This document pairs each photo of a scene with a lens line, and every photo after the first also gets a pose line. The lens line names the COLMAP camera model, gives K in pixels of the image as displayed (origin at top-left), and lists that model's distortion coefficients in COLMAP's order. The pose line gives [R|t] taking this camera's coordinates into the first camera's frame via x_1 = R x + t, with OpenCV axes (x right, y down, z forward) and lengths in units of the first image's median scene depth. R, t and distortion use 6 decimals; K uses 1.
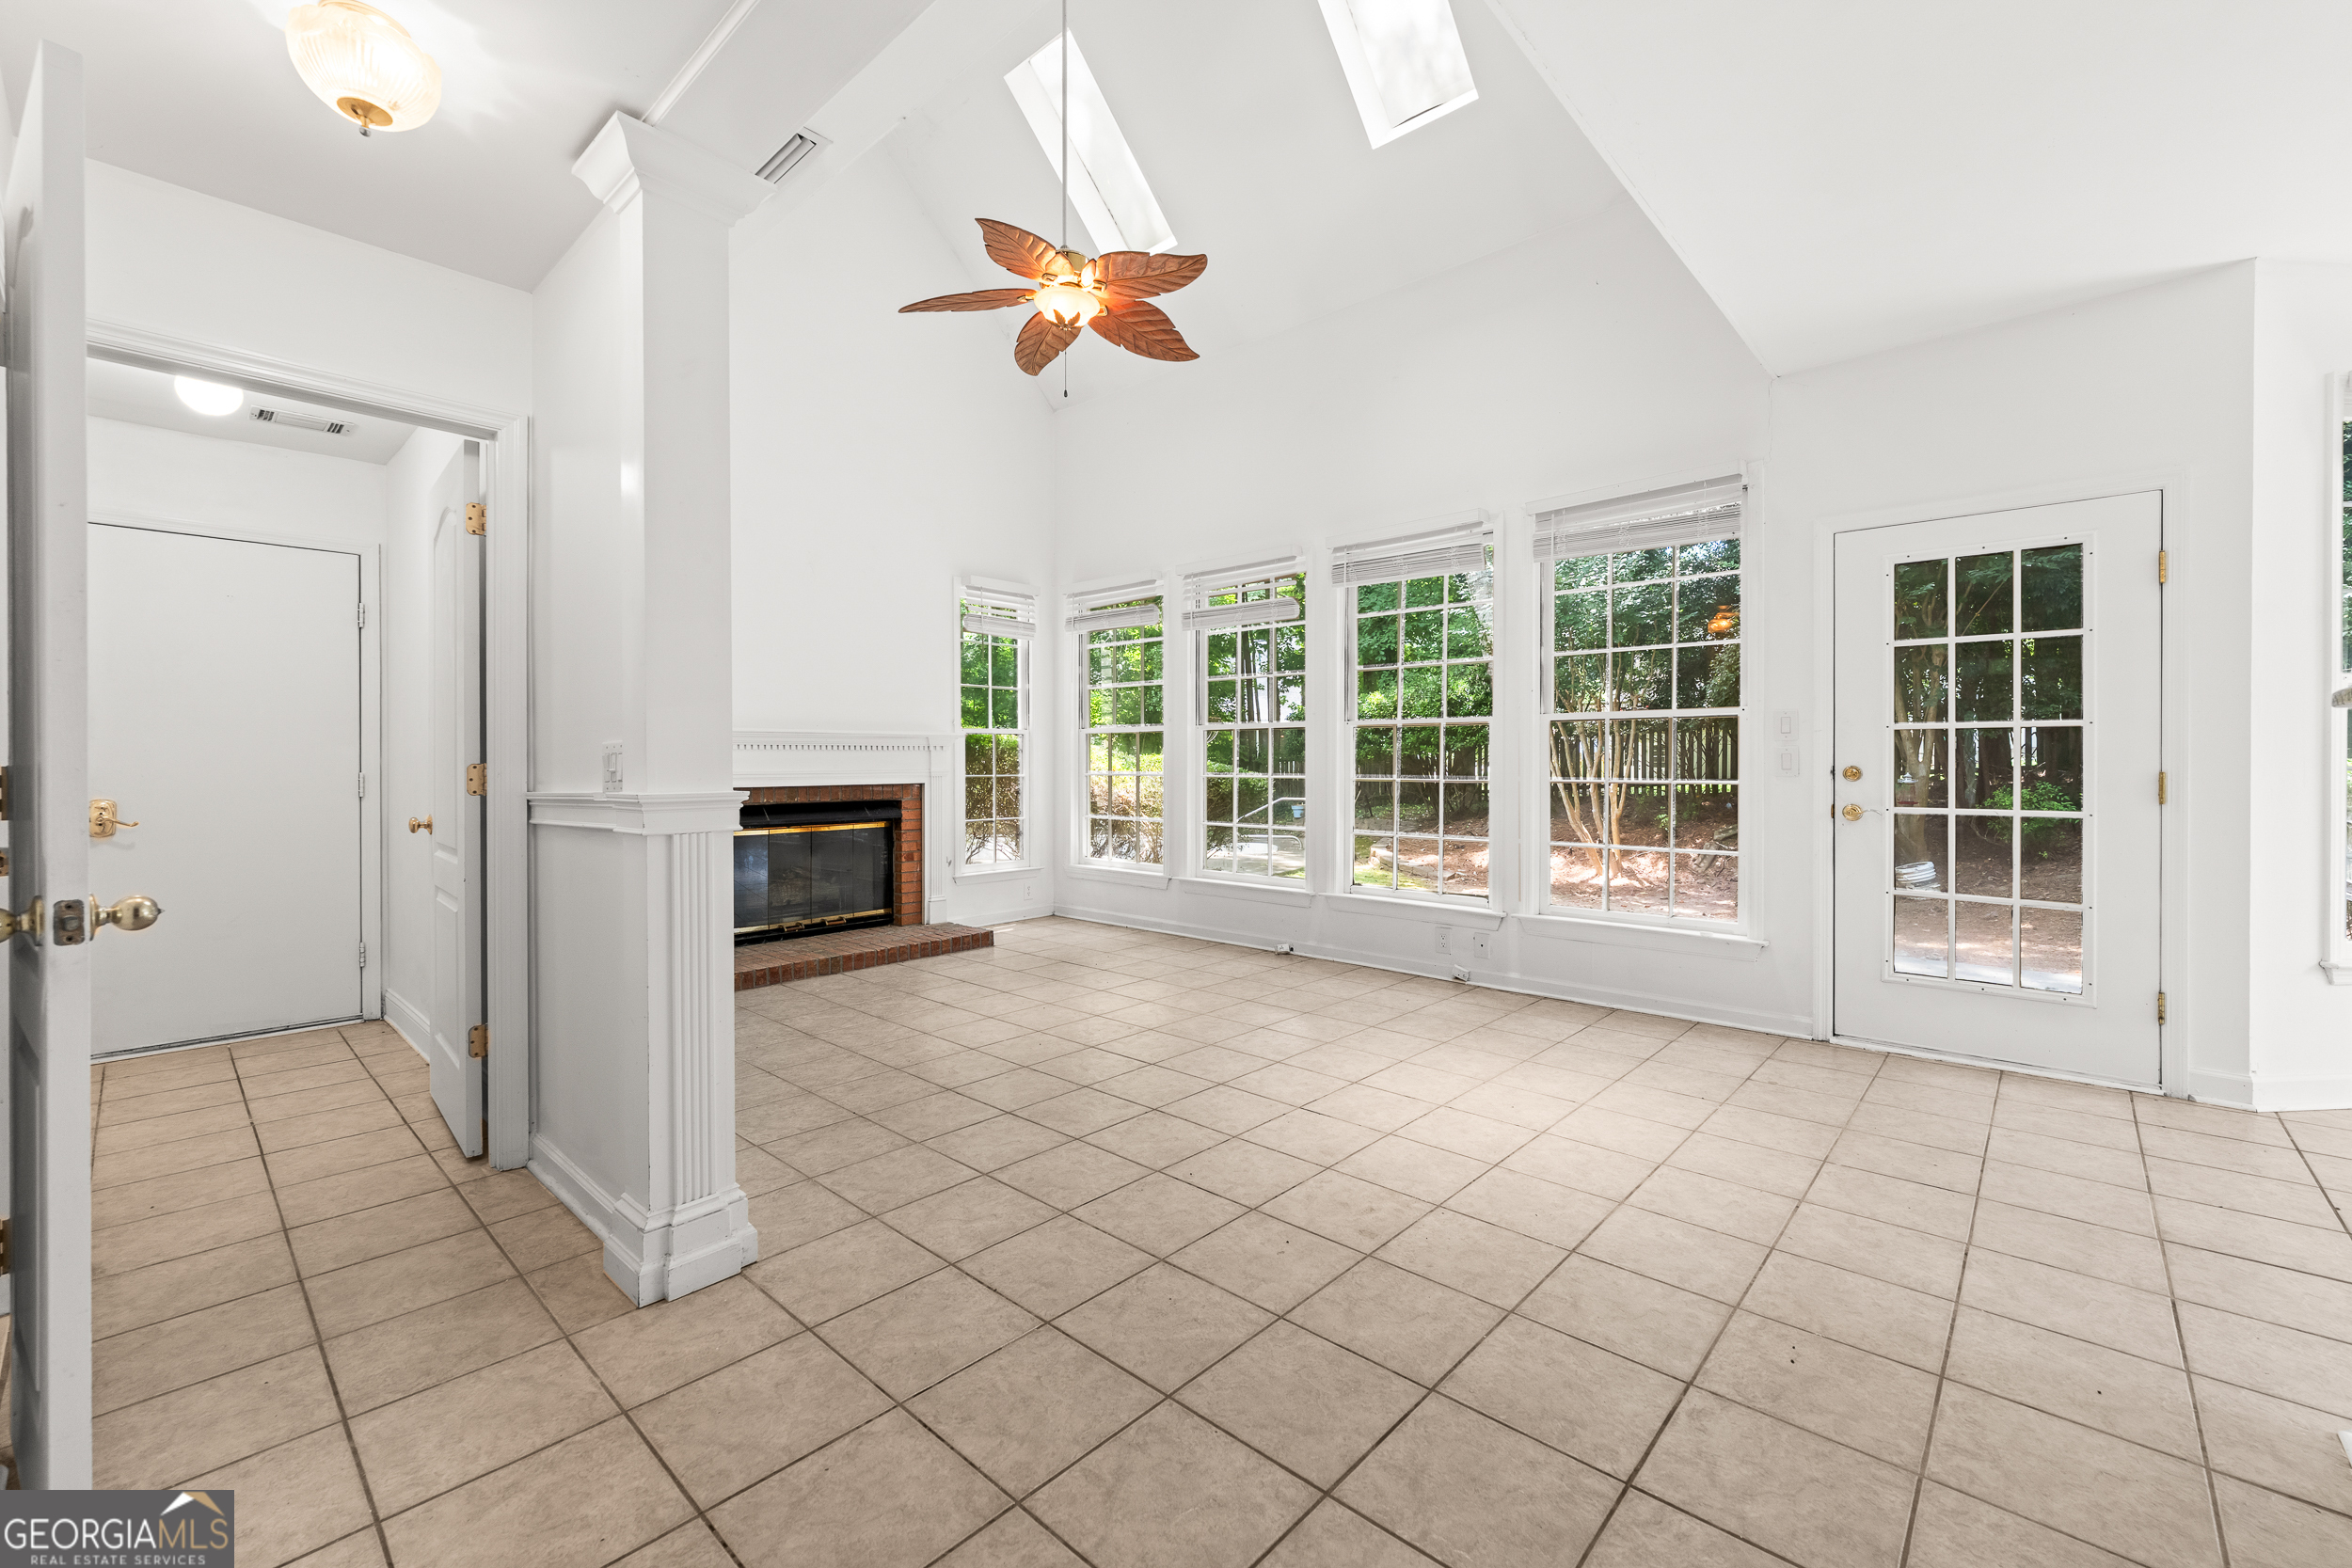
lens RADIAL K [[941.4, 0, 1177.4], [0, 941.4, 763.4], [0, 0, 1]] dist [-0.001225, -0.000149]
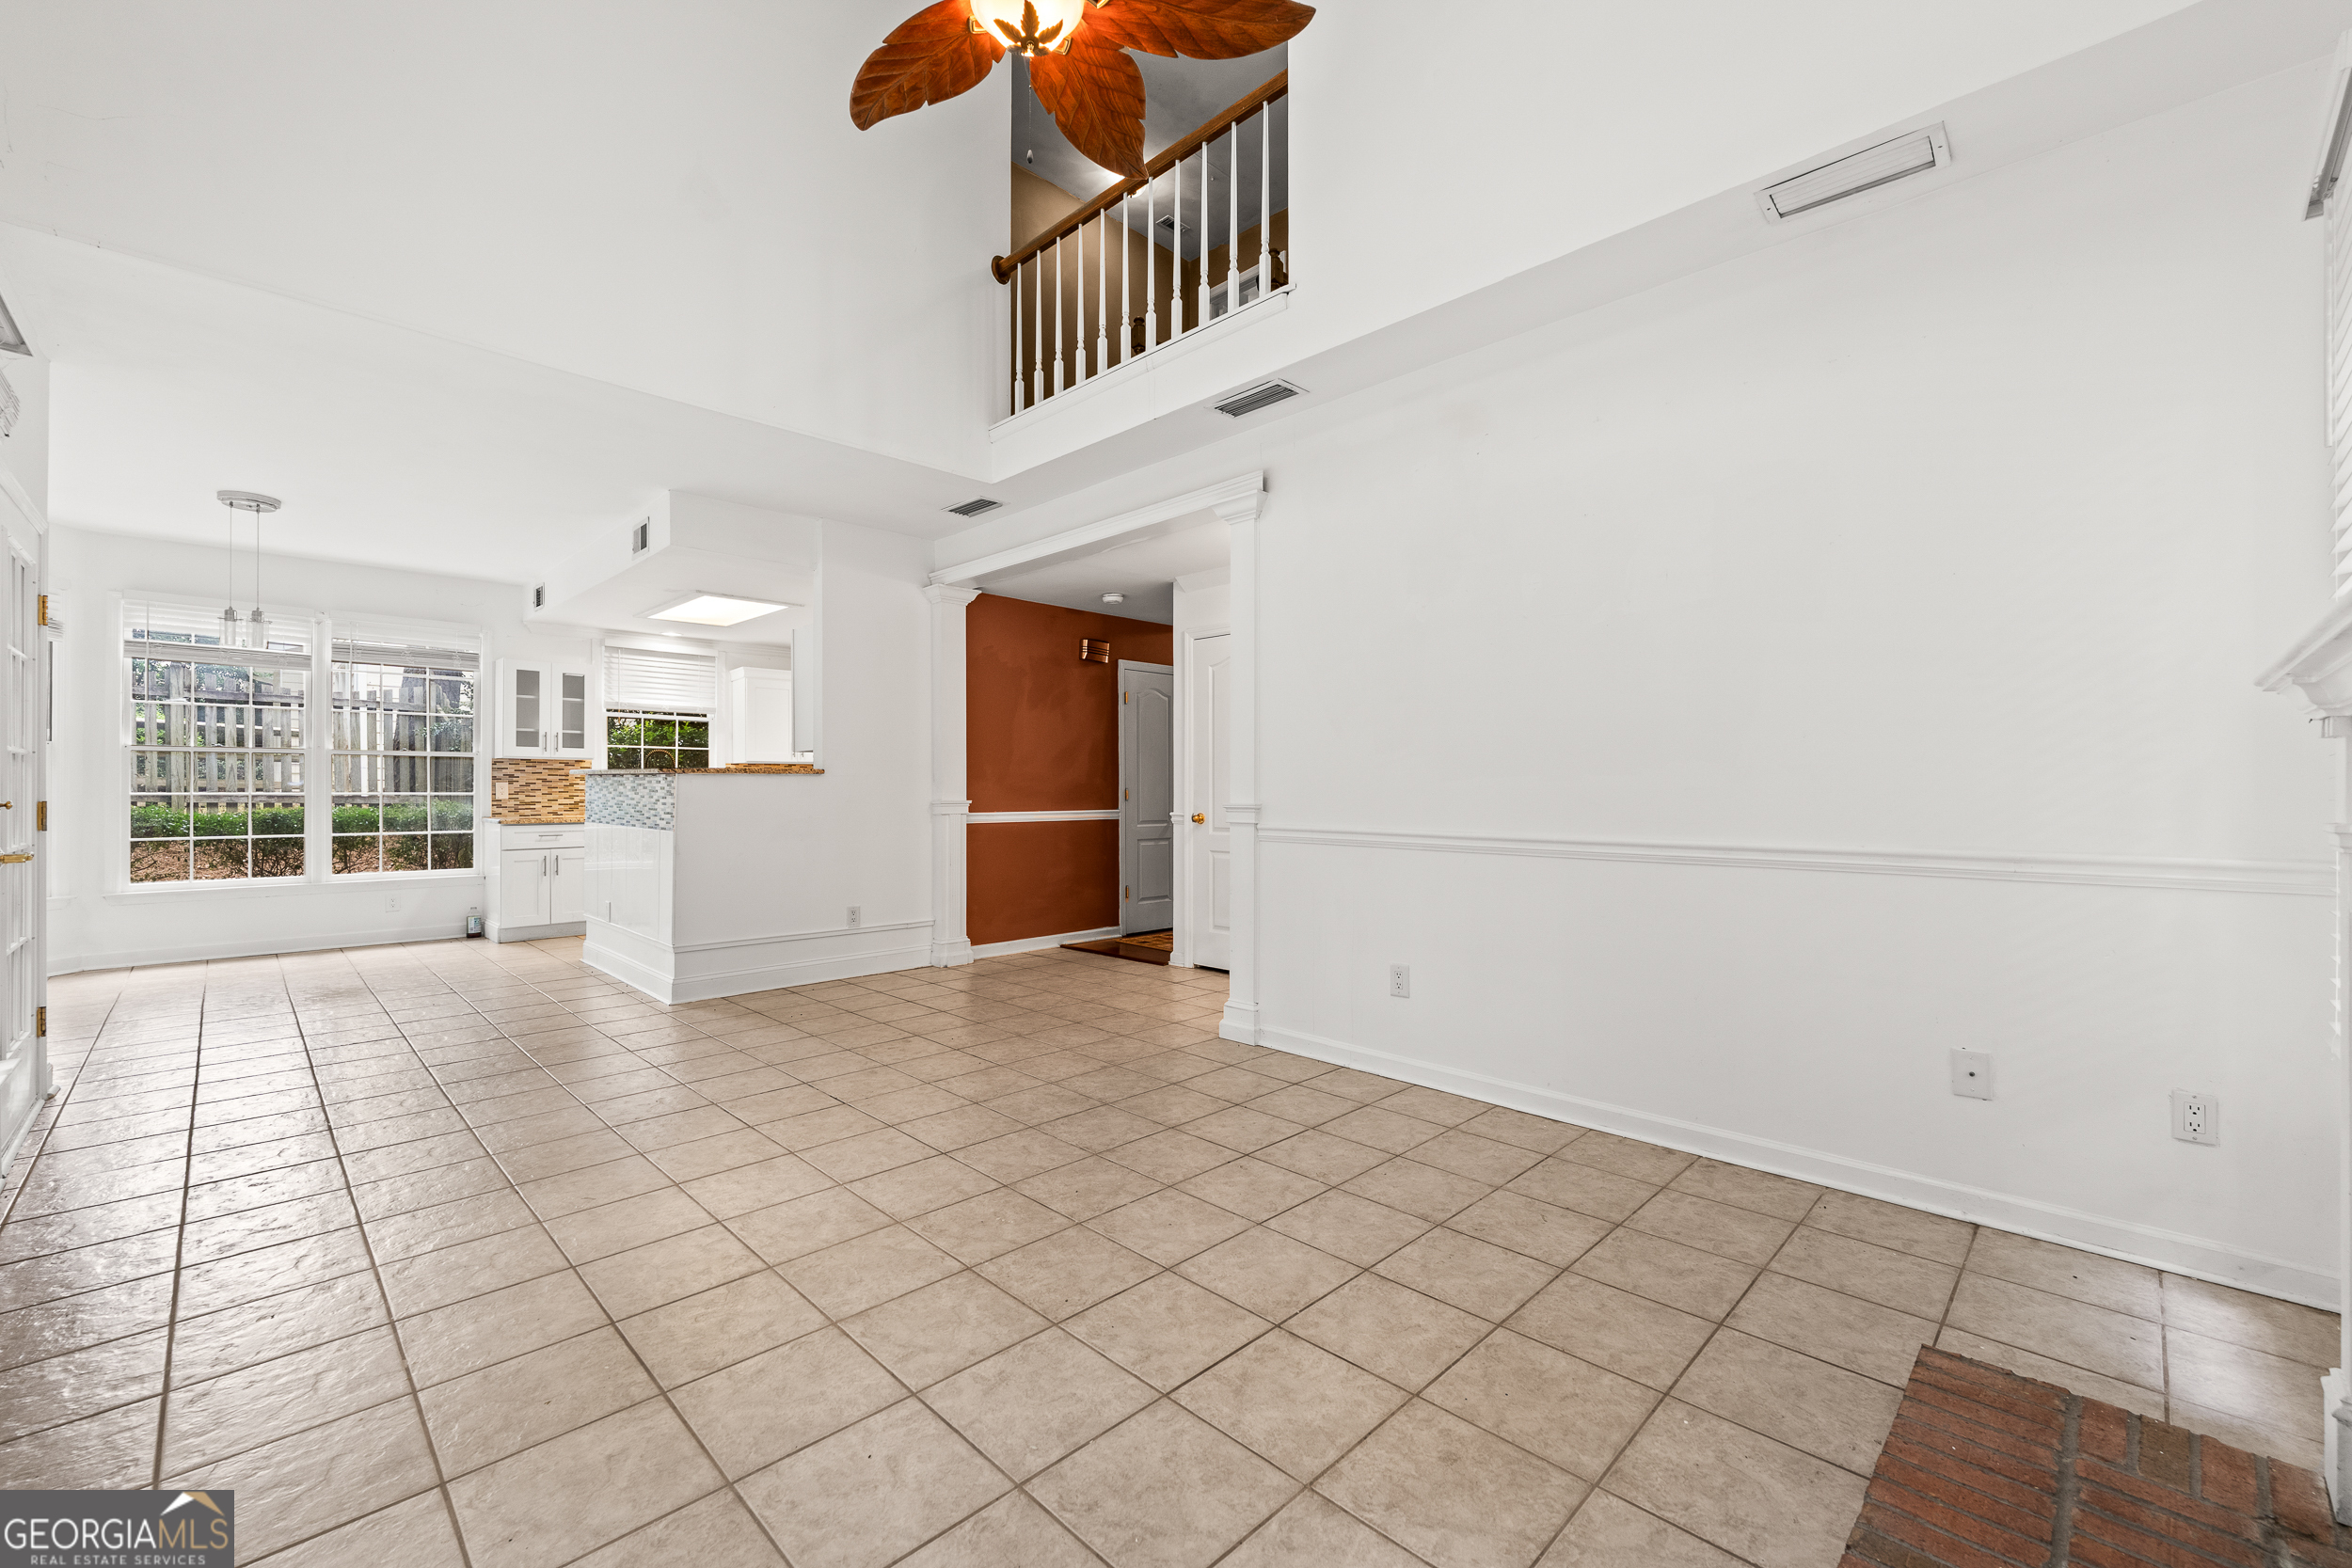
lens RADIAL K [[937.0, 0, 1175.3], [0, 937.0, 786.6], [0, 0, 1]] dist [-0.000134, -0.000510]
pose [[-0.998852, 0.001520, 0.047886, -0.265195], [0.001389, 0.999995, -0.002768, -0.002976], [-0.047890, -0.002698, -0.998849, 1.778297]]
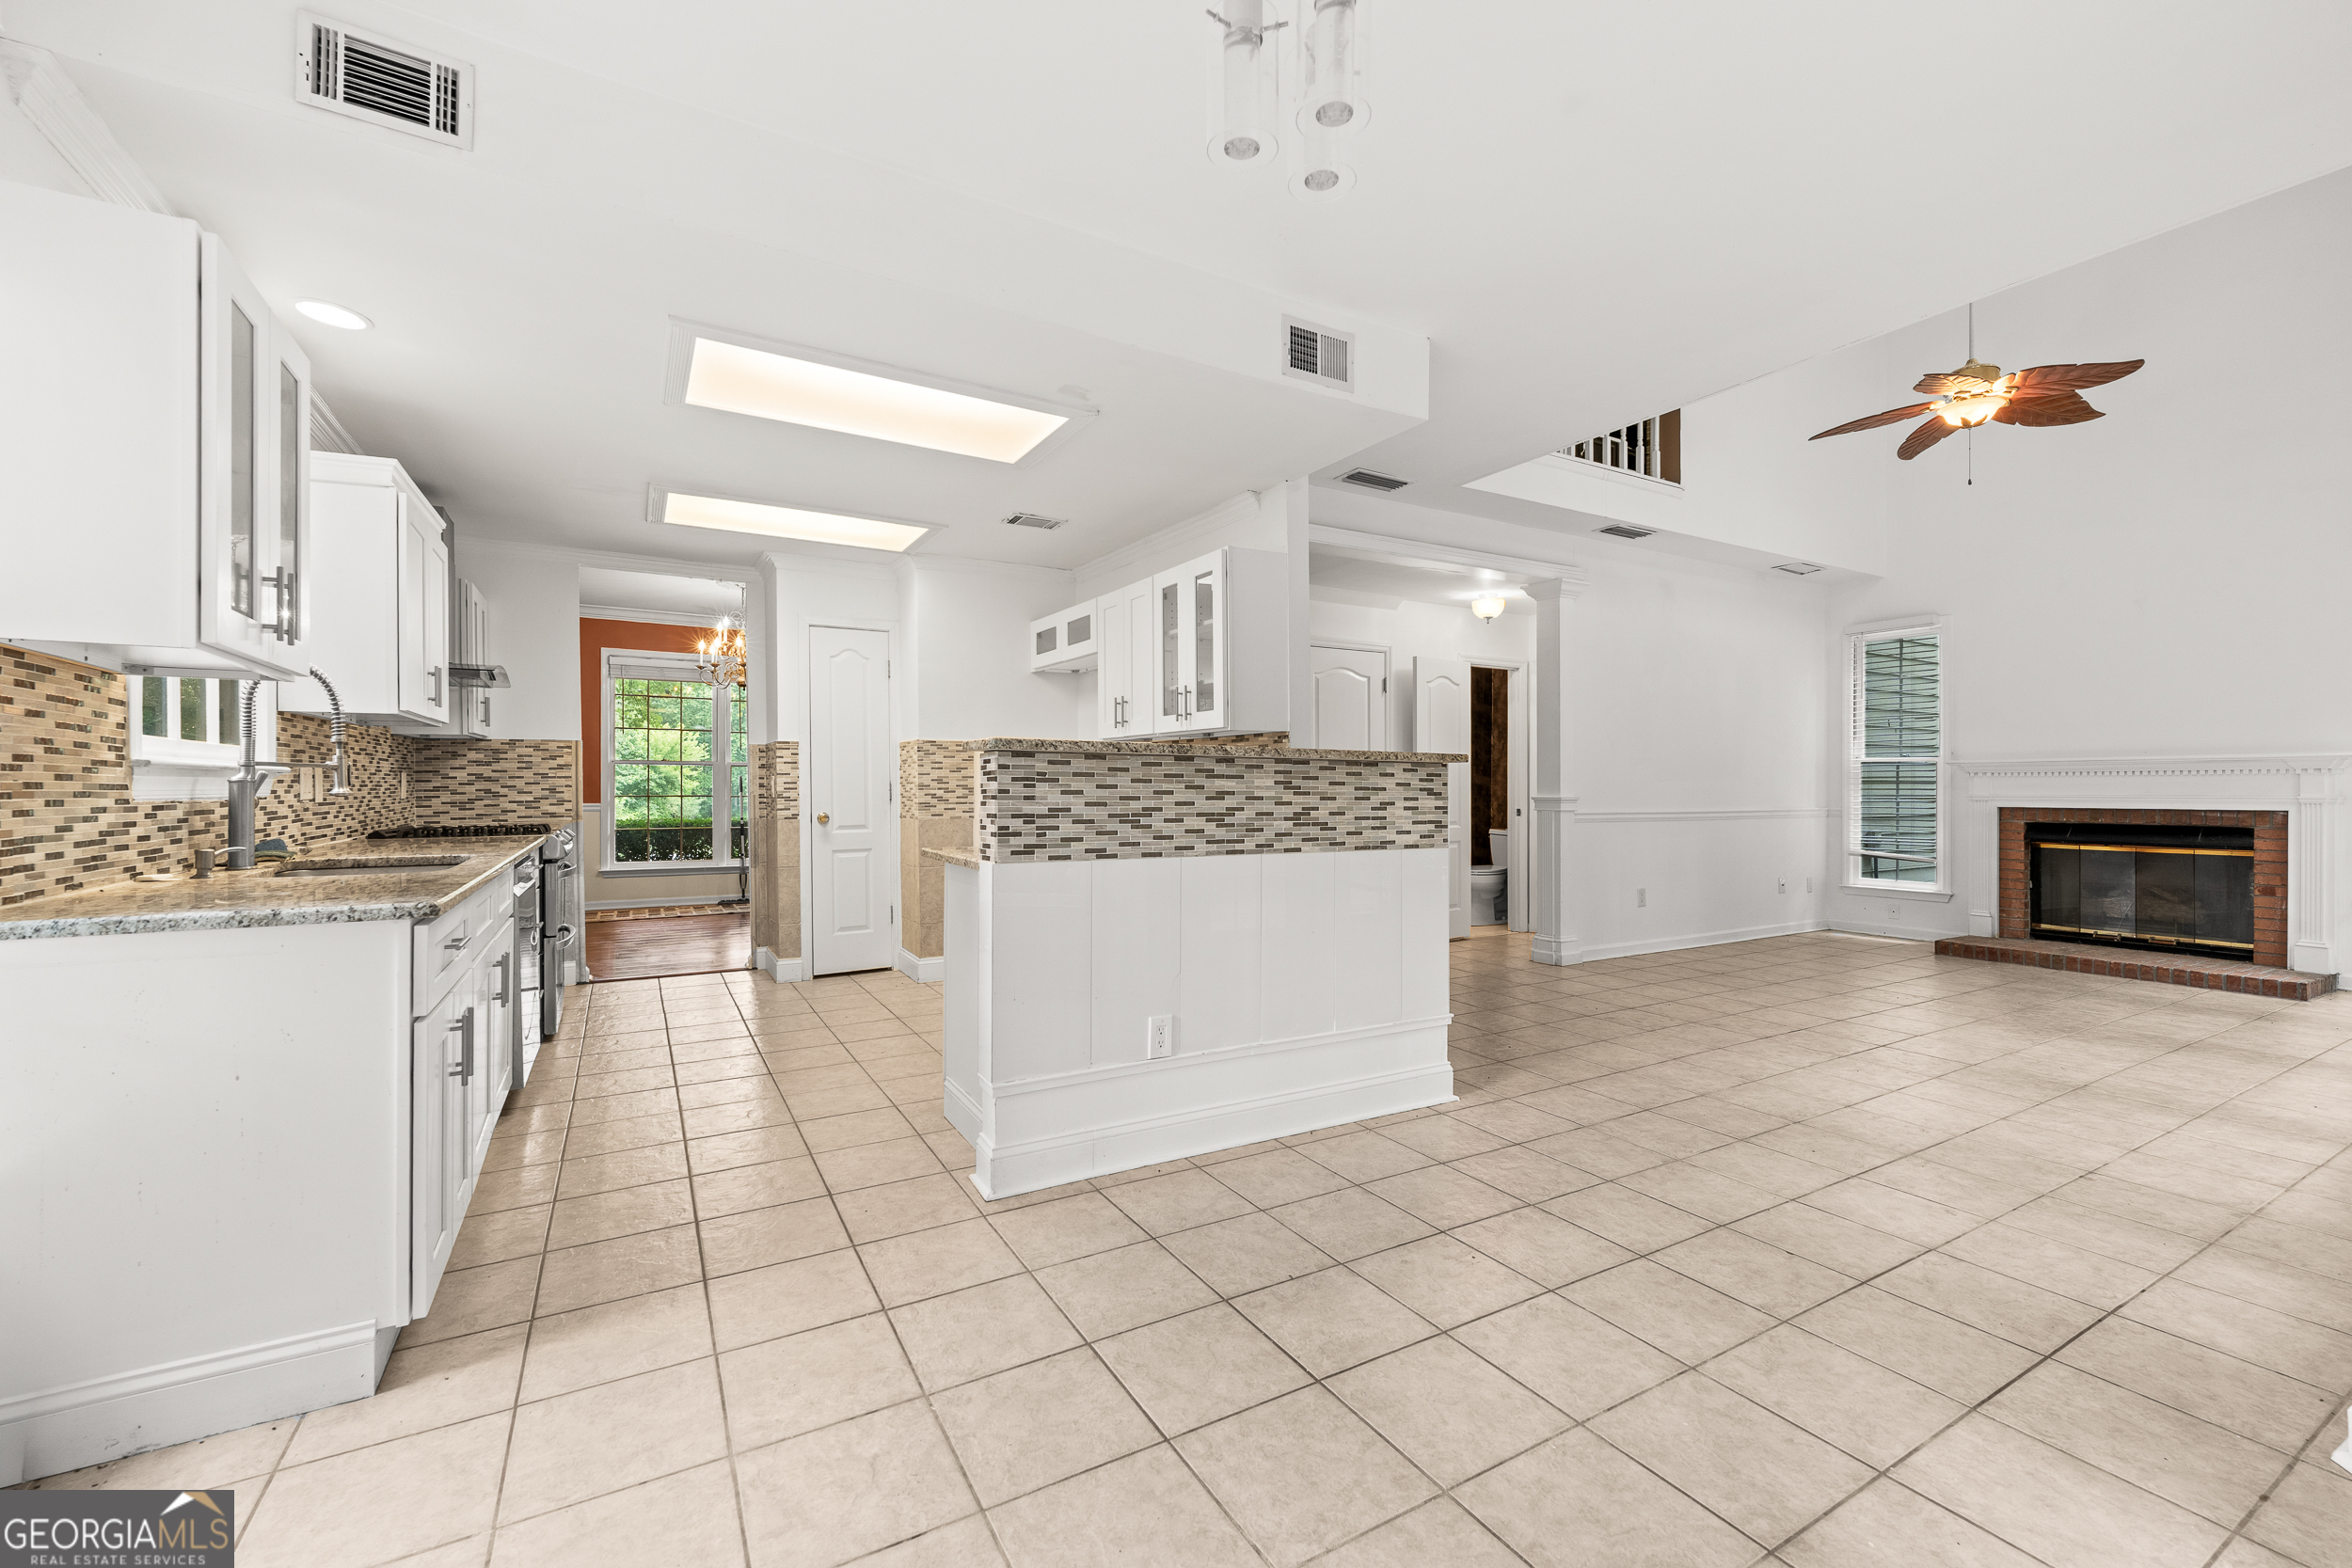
lens RADIAL K [[975.2, 0, 1195.6], [0, 975.2, 780.0], [0, 0, 1]] dist [-0.000931, -0.000395]
pose [[-0.289378, -0.006159, -0.957195, 1.530362], [-0.002967, 0.999980, -0.005537, -0.000343], [0.957210, 0.001238, -0.289391, 0.462799]]
